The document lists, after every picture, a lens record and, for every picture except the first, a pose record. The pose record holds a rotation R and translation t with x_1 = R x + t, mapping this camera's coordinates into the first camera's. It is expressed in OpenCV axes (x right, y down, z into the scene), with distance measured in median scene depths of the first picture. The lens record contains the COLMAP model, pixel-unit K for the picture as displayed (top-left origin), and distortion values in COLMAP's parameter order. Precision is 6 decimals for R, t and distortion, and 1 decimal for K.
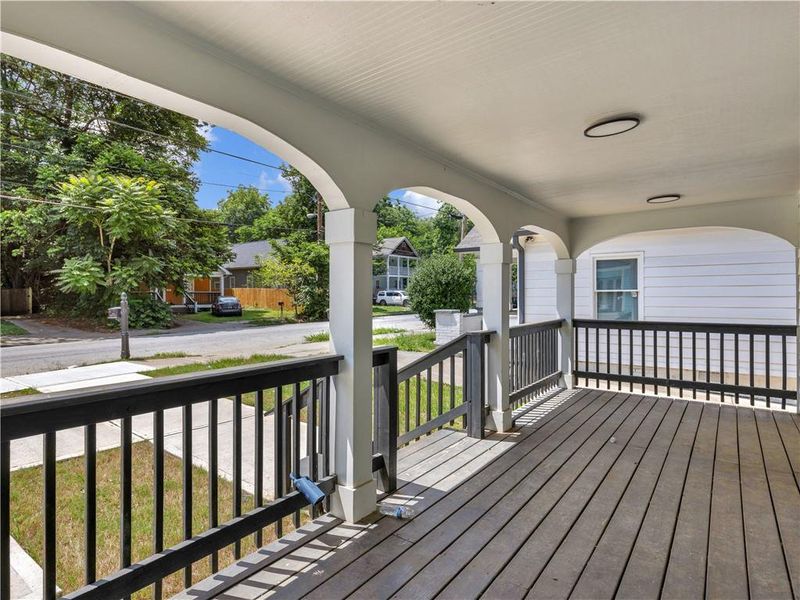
lens RADIAL K [[434.3, 0, 400.0], [0, 434.3, 300.0], [0, 0, 1]] dist [-0.002195, -0.000369]
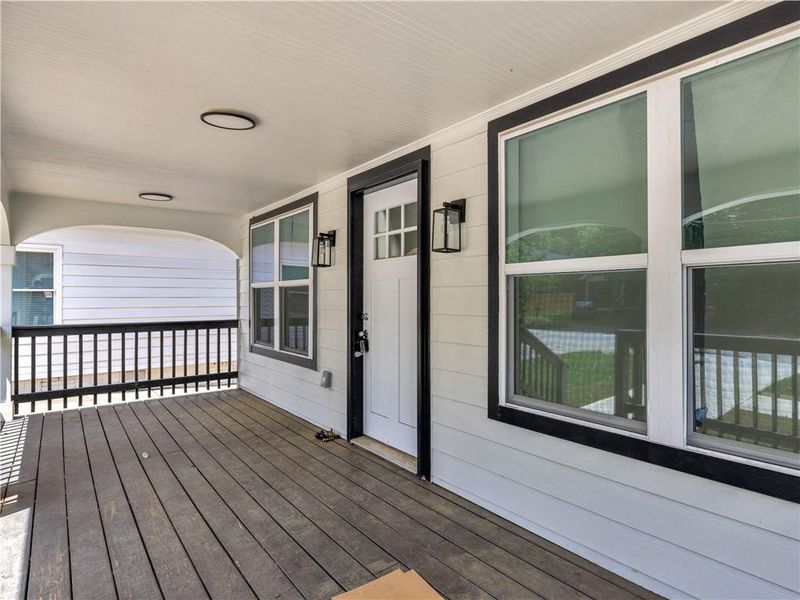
lens RADIAL K [[439.0, 0, 398.0], [0, 439.0, 296.8], [0, 0, 1]] dist [0.000394, 0.000333]
pose [[0.262404, 0.003631, 0.964951, -0.193255], [0.009053, 0.999940, -0.006225, 0.005148], [-0.964916, 0.010369, 0.262355, 0.200868]]
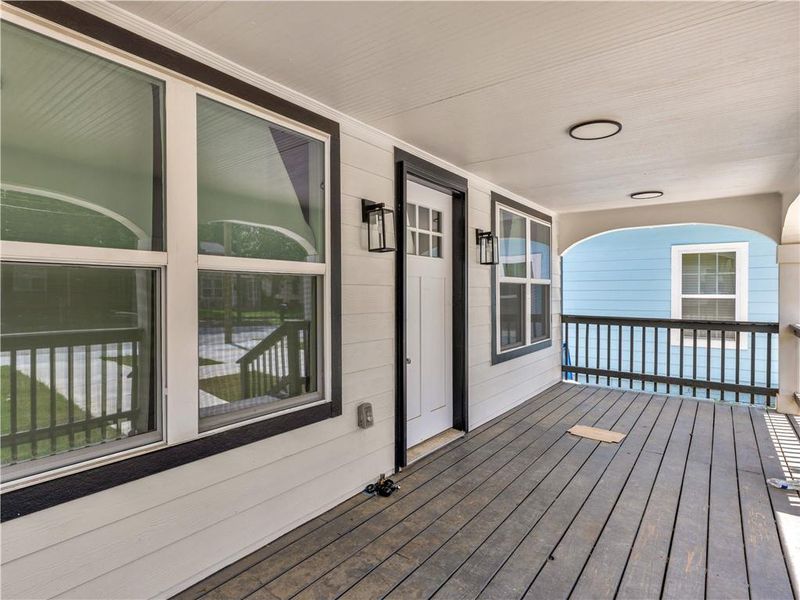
lens RADIAL K [[434.3, 0, 400.0], [0, 434.3, 300.0], [0, 0, 1]] dist [-0.002195, -0.000369]
pose [[-0.999954, 0.000709, -0.009537, 0.523193], [0.000464, 0.999671, 0.025653, -0.008777], [0.009552, 0.025648, -0.999625, 1.097273]]
